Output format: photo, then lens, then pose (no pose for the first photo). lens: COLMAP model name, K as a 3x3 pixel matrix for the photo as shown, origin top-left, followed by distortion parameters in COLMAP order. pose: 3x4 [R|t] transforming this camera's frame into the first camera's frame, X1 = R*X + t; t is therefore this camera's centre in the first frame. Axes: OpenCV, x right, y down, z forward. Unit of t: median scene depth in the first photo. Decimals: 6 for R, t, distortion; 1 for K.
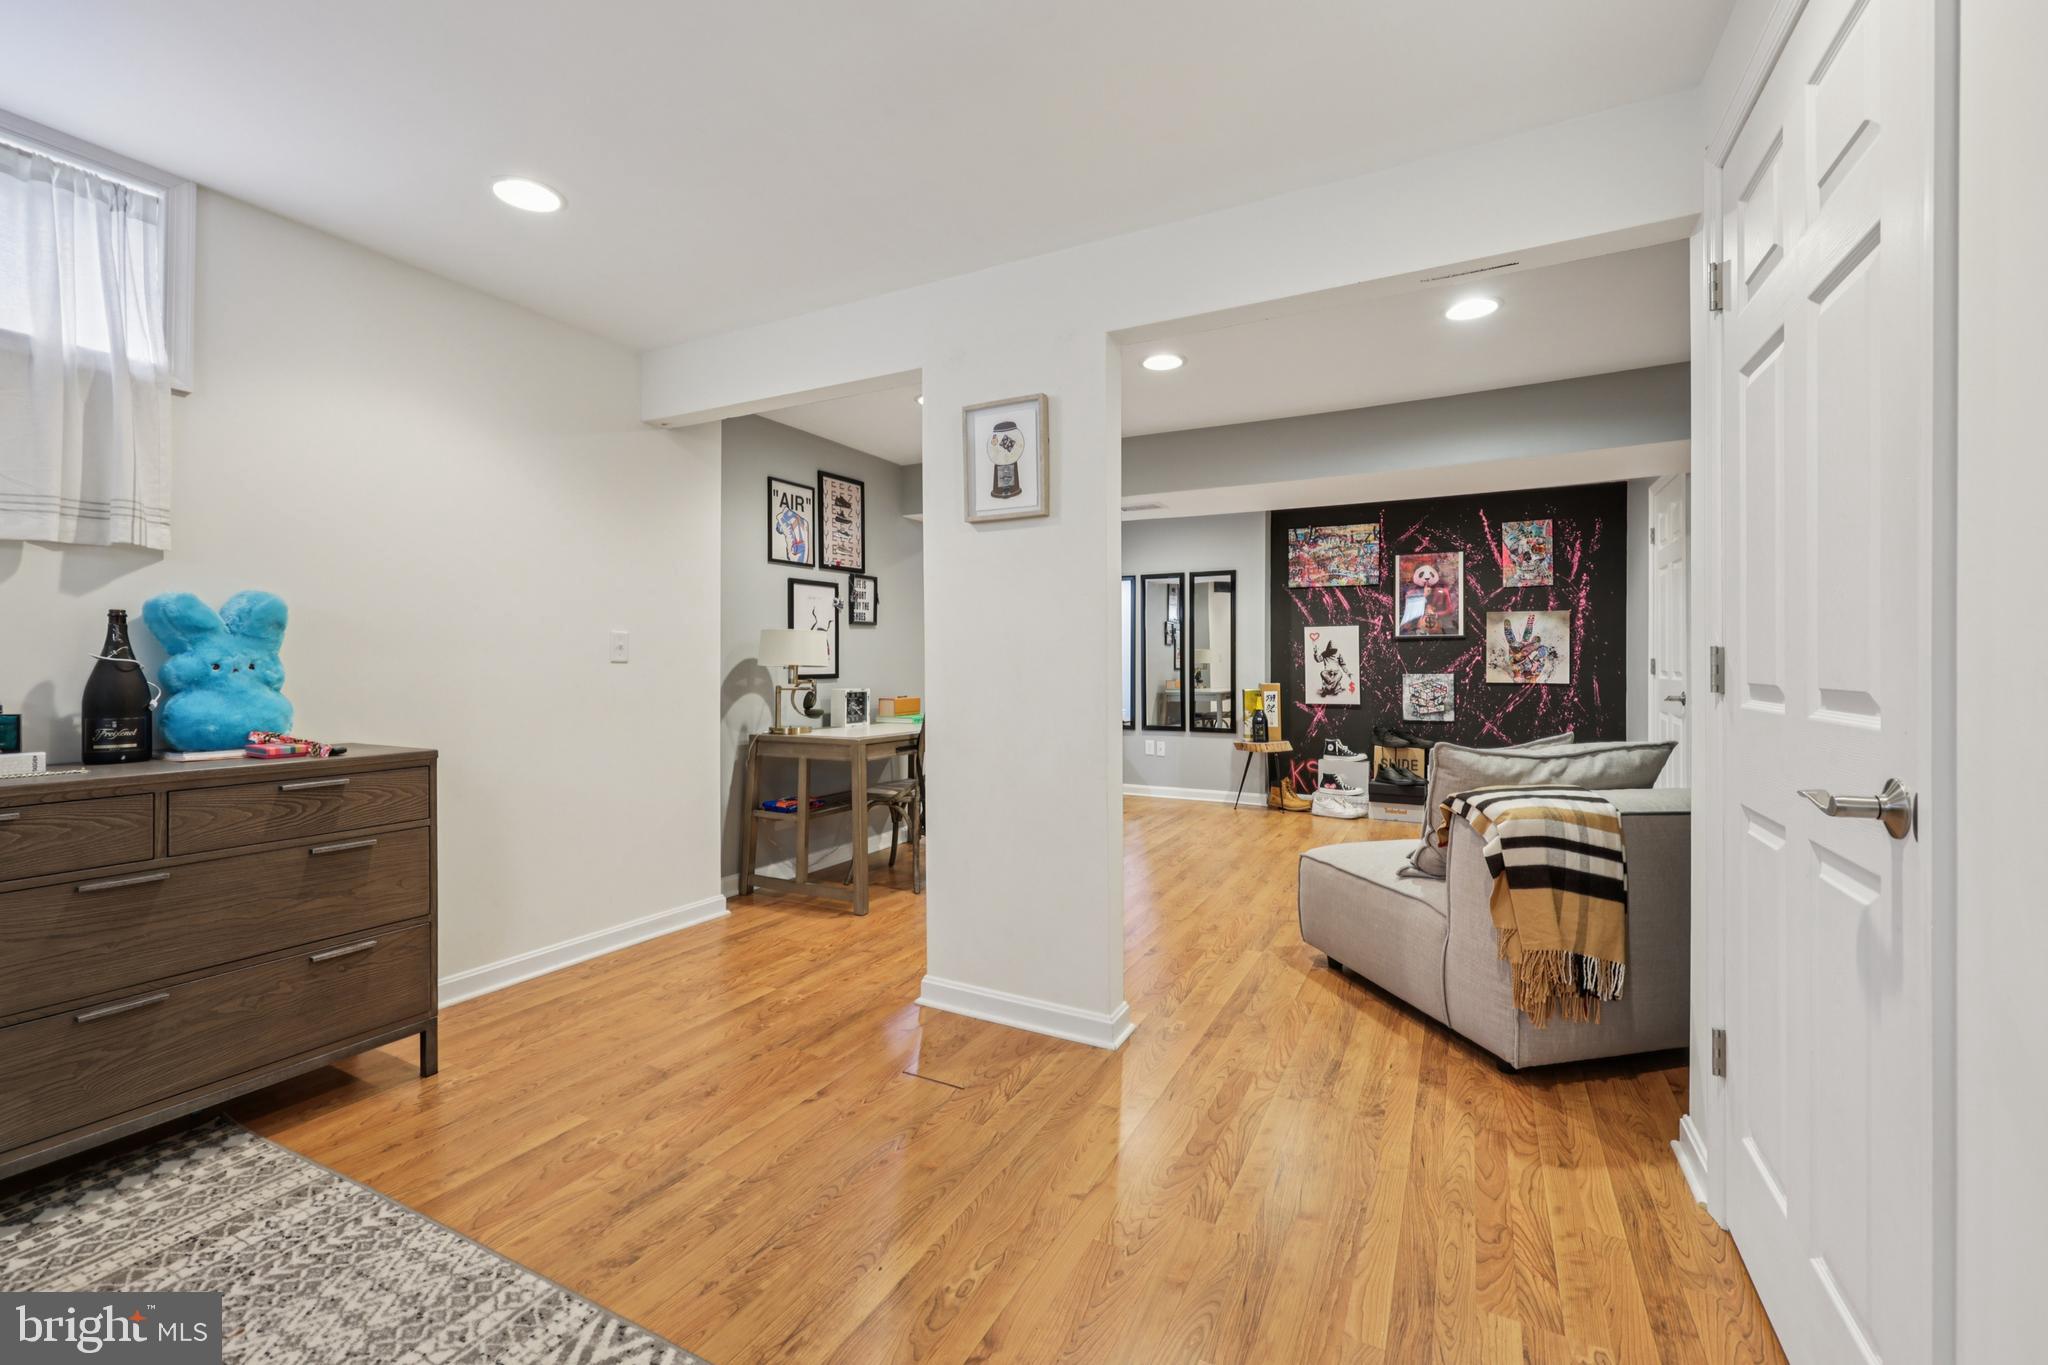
lens RADIAL K [[832.7, 0, 1027.8], [0, 832.7, 661.7], [0, 0, 1]] dist [-0.002497, -0.000133]
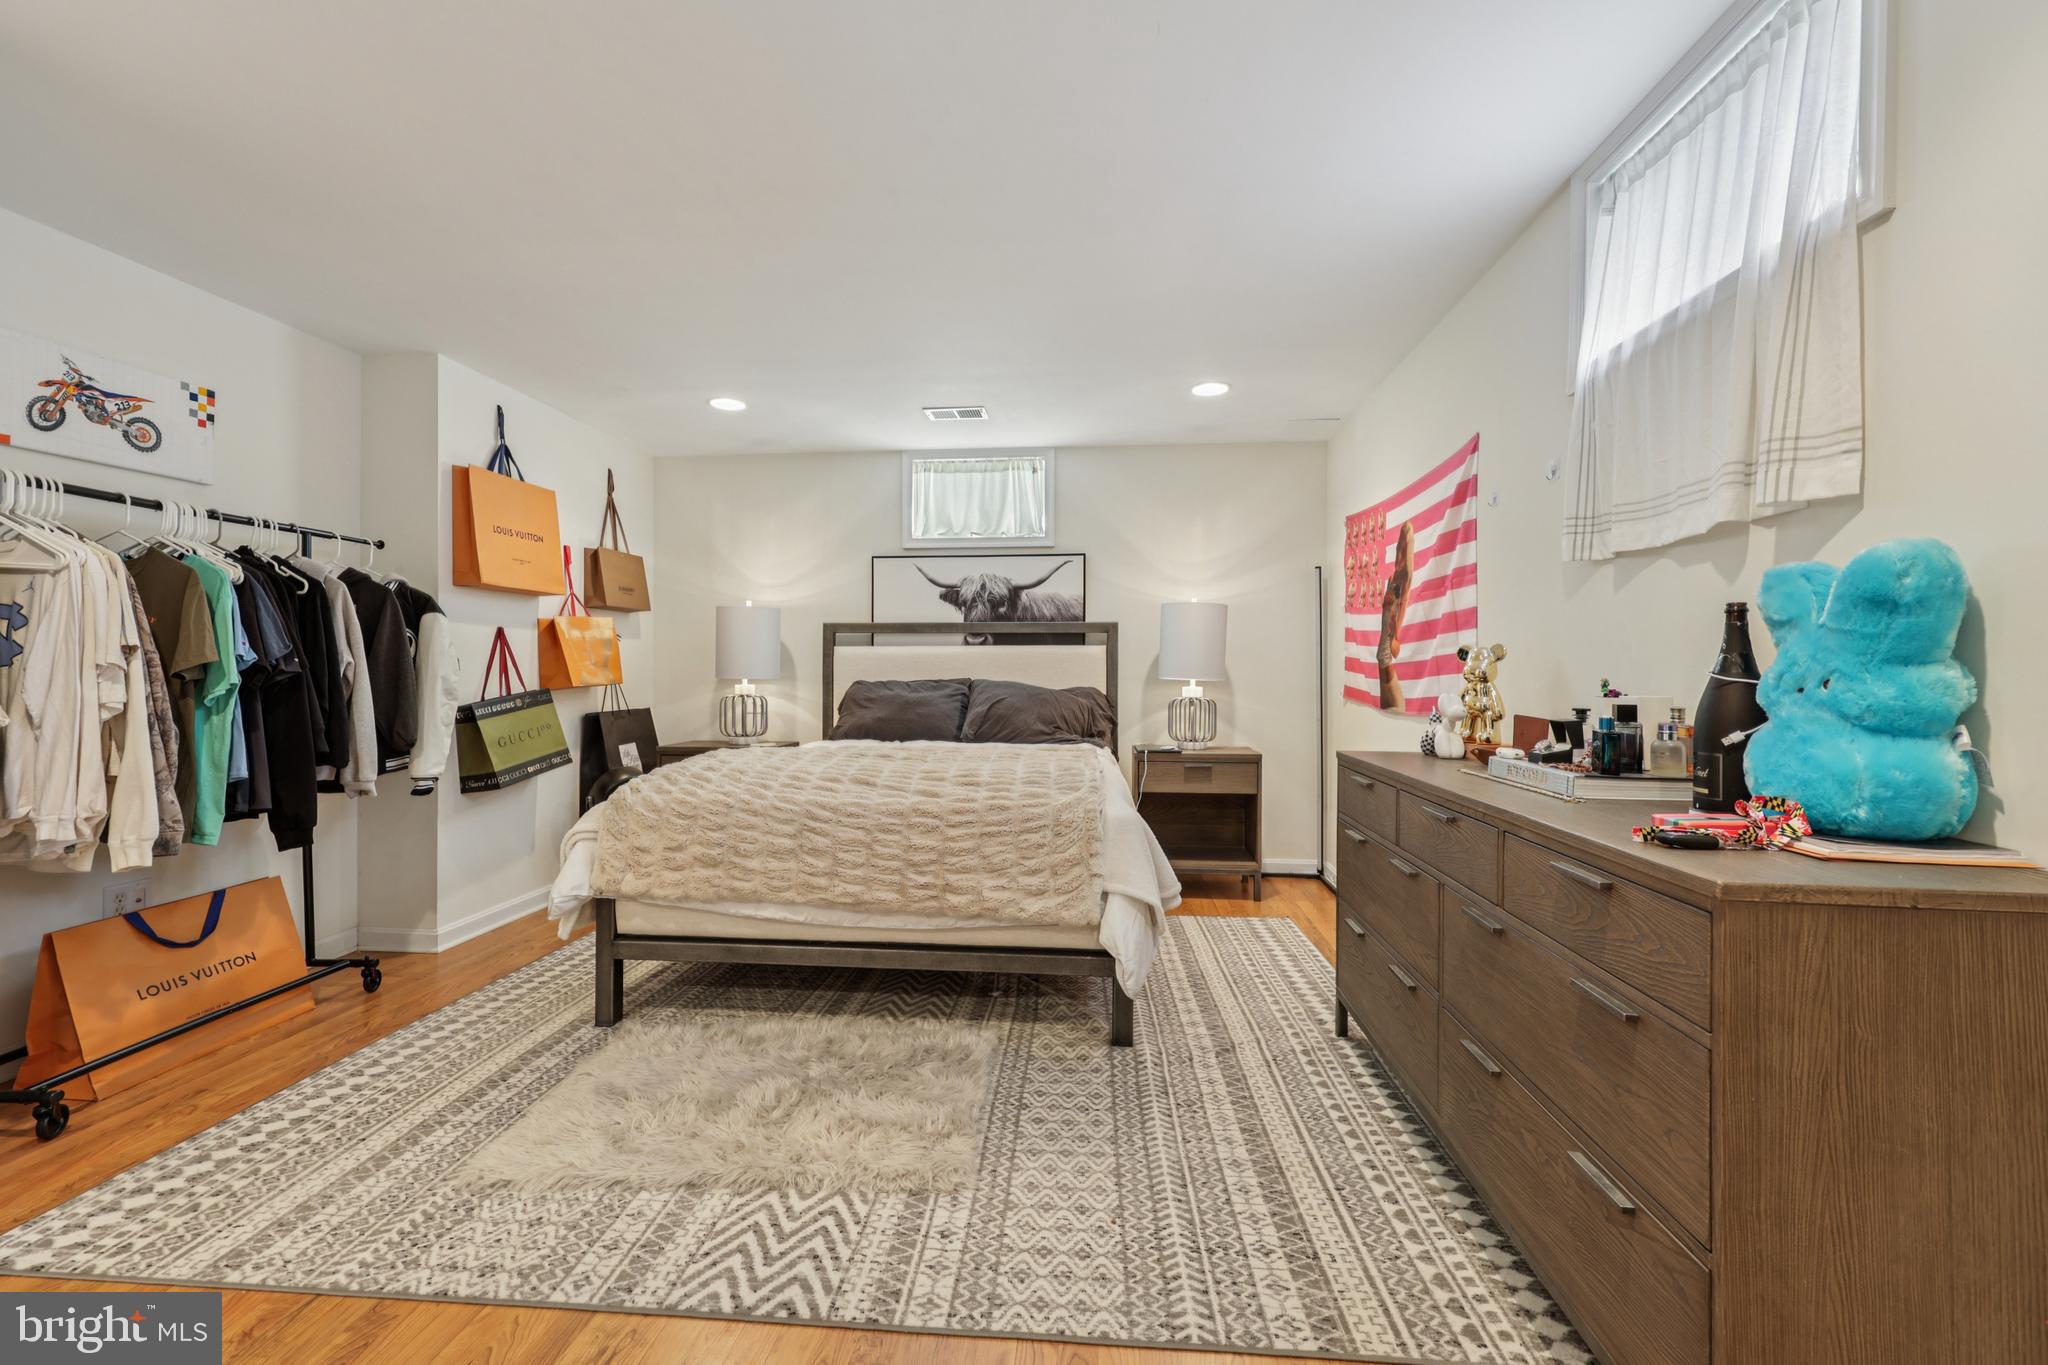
lens RADIAL K [[832.7, 0, 1005.7], [0, 832.7, 680.7], [0, 0, 1]] dist [-0.002497, -0.000133]
pose [[-0.926875, 0.000127, -0.375371, -0.097230], [-0.003806, 0.999945, 0.009736, 0.000559], [0.375352, 0.010452, -0.926823, 0.580643]]
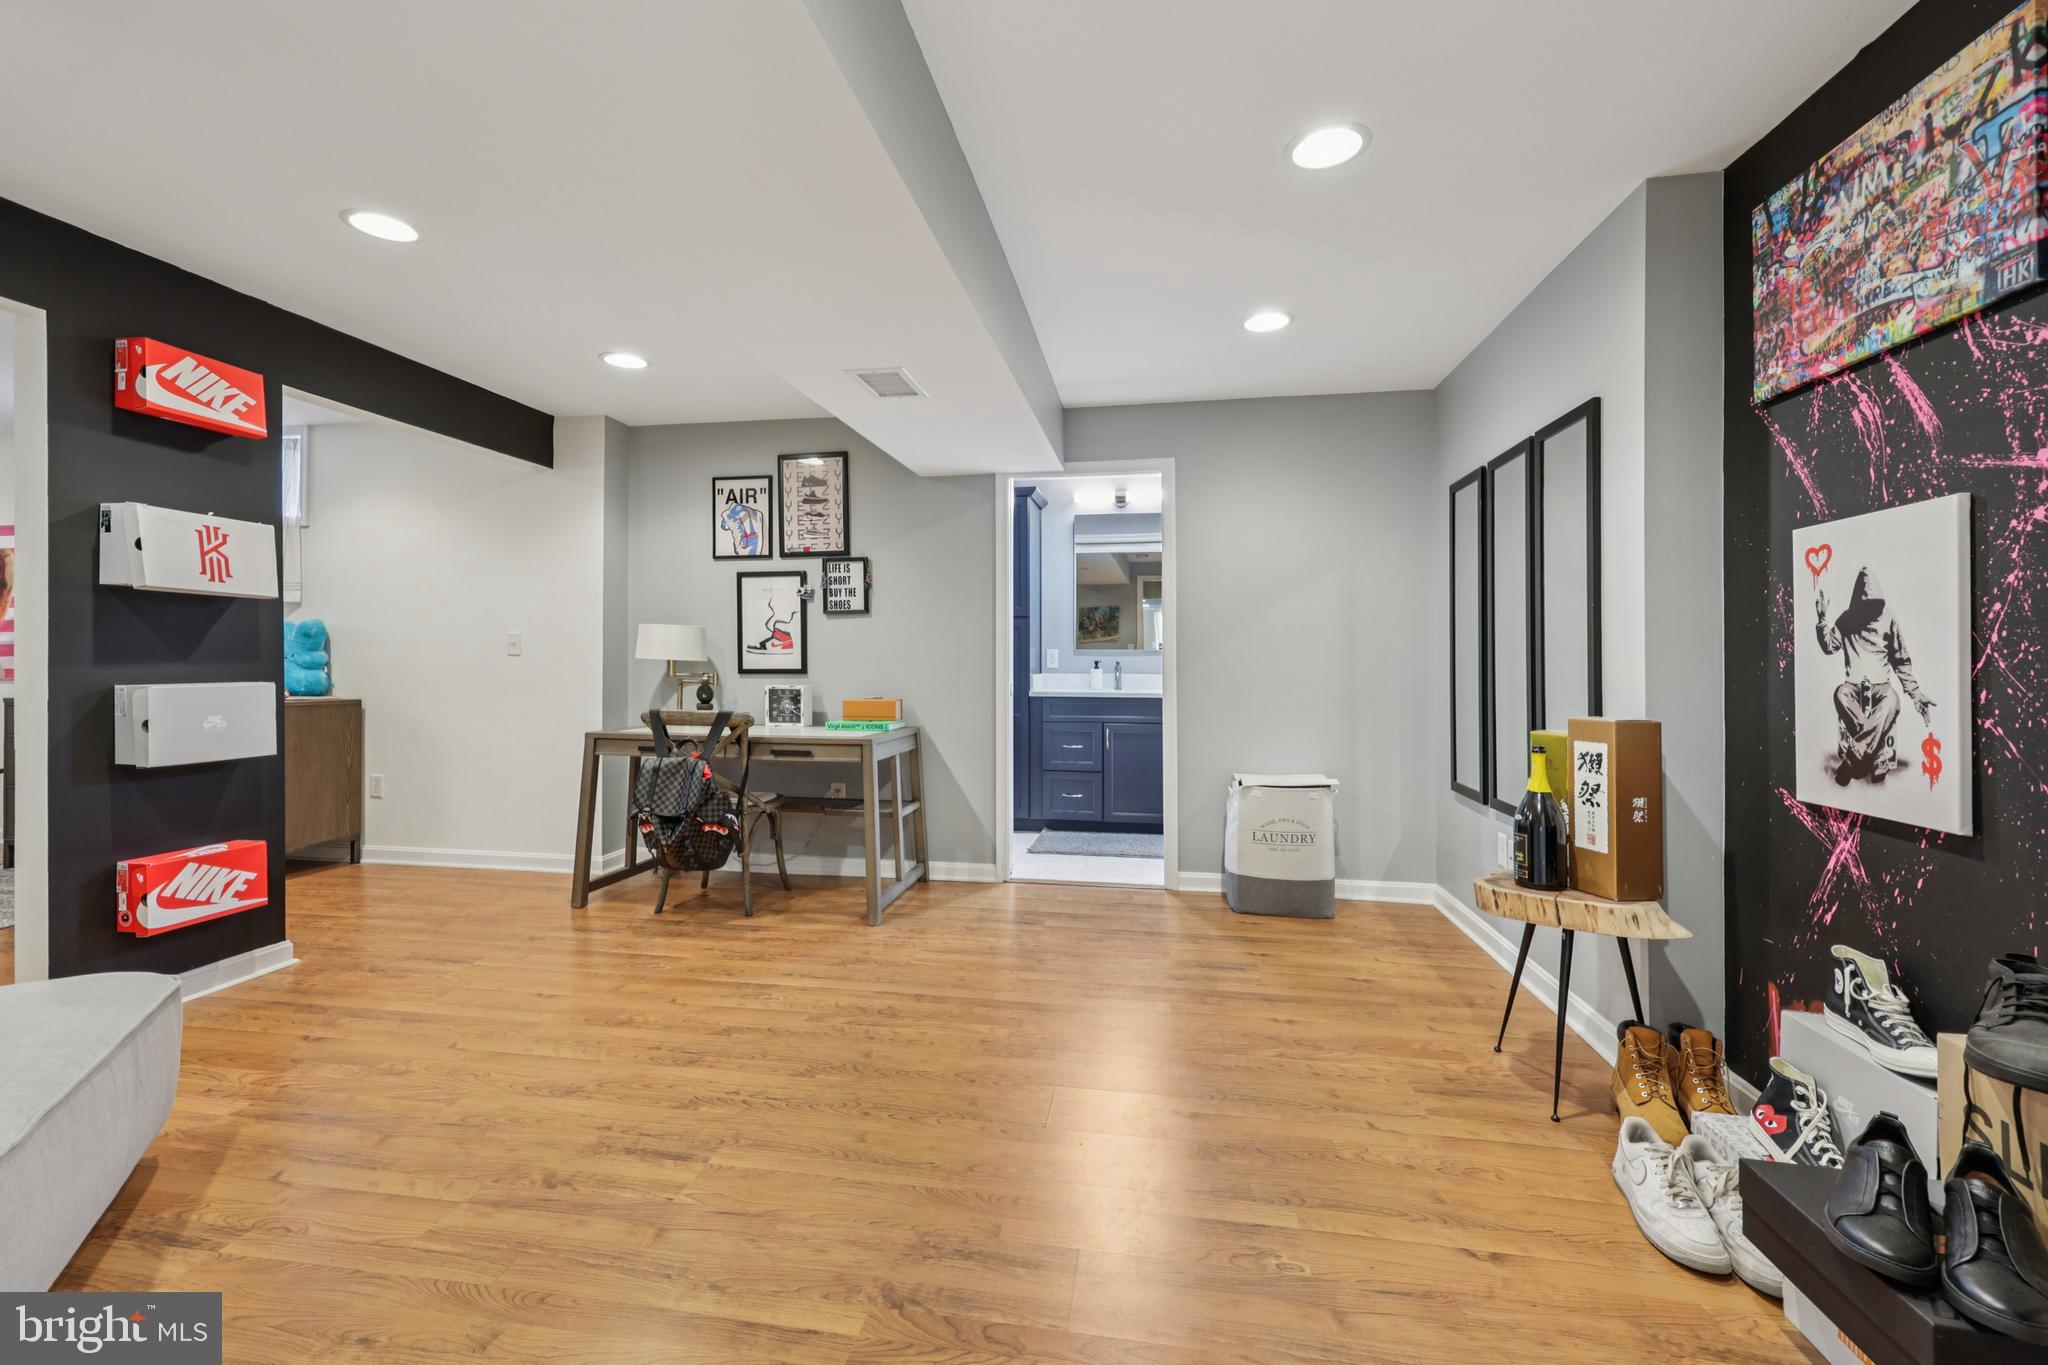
lens RADIAL K [[832.7, 0, 1041.1], [0, 832.7, 669.7], [0, 0, 1]] dist [-0.002497, -0.000133]
pose [[0.330438, 0.009305, -0.943782, 0.709288], [-0.004439, 0.999956, 0.008305, 0.006536], [0.943817, 0.001445, 0.330465, 0.913849]]
